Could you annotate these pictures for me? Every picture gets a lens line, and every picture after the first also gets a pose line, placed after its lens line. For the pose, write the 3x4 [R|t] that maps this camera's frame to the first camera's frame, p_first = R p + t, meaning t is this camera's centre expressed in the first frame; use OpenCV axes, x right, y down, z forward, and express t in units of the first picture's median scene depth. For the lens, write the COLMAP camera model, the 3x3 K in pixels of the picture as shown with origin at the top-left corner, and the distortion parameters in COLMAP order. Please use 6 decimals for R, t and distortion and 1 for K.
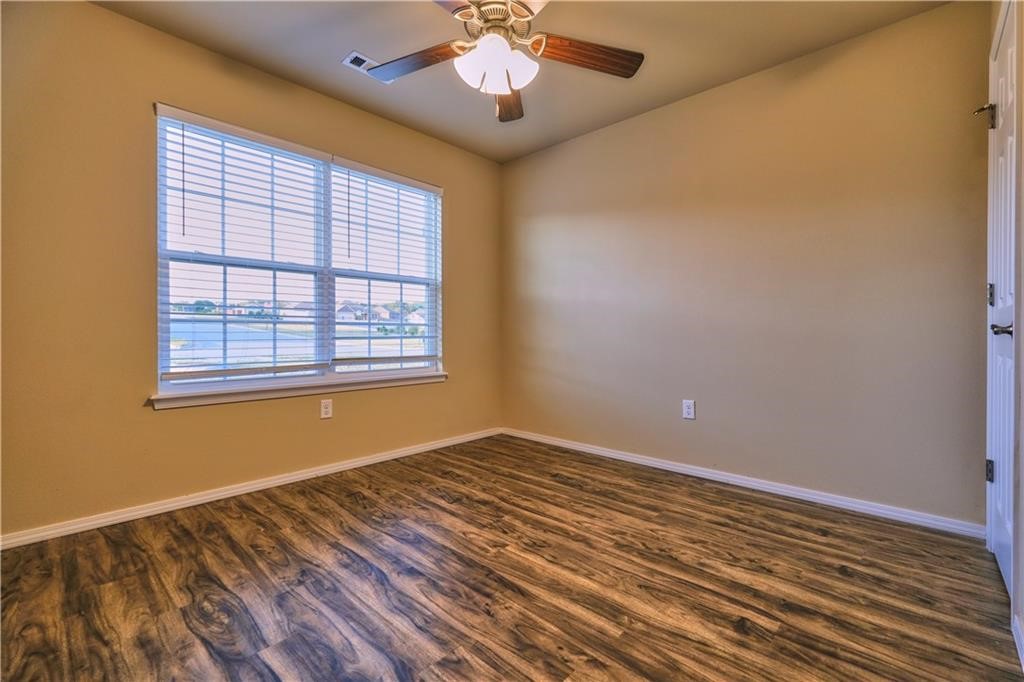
lens RADIAL K [[447.1, 0, 512.2], [0, 447.1, 337.4], [0, 0, 1]] dist [-0.005670, 0.001146]
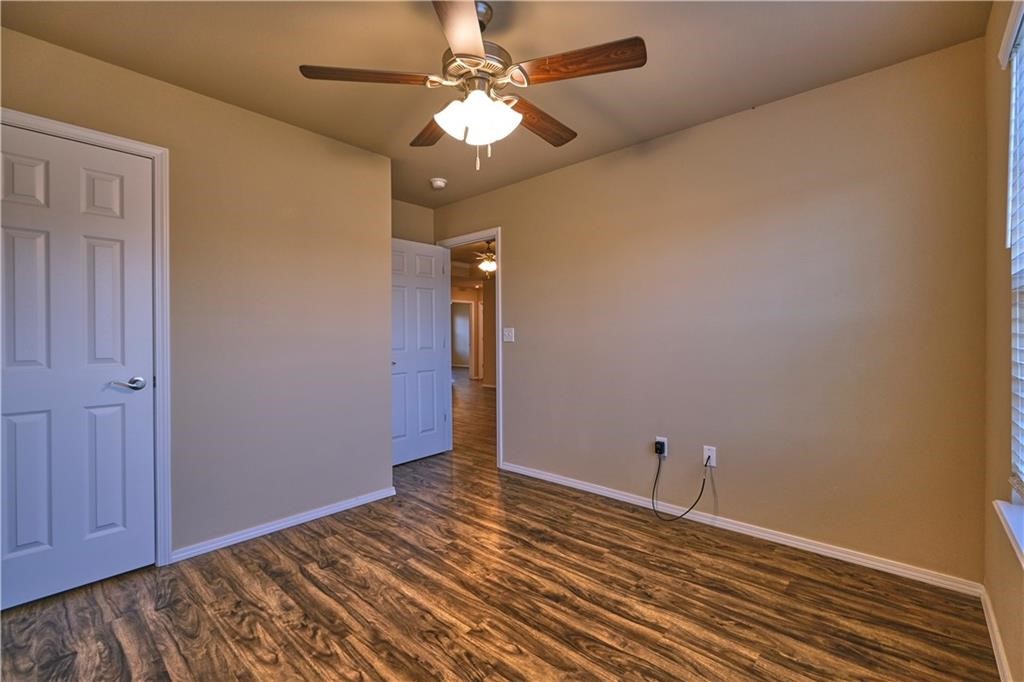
lens RADIAL K [[447.1, 0, 510.6], [0, 447.1, 335.6], [0, 0, 1]] dist [-0.005670, 0.001146]
pose [[-0.999870, 0.004788, -0.015381, -0.089740], [0.004671, 0.999960, 0.007632, -0.145665], [0.015417, 0.007559, -0.999853, 1.984794]]
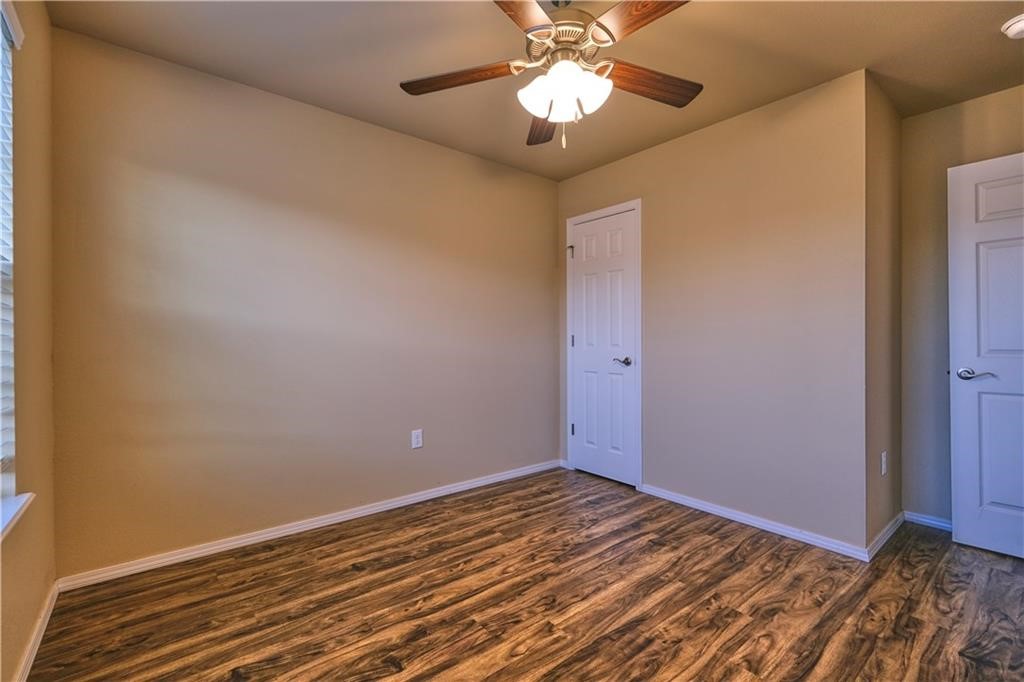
lens RADIAL K [[447.1, 0, 523.0], [0, 447.1, 338.5], [0, 0, 1]] dist [-0.005670, 0.001146]
pose [[0.123405, -0.002767, 0.992353, -0.952901], [0.009716, 0.999952, 0.001580, -0.115179], [-0.992309, 0.009447, 0.123426, 0.980539]]
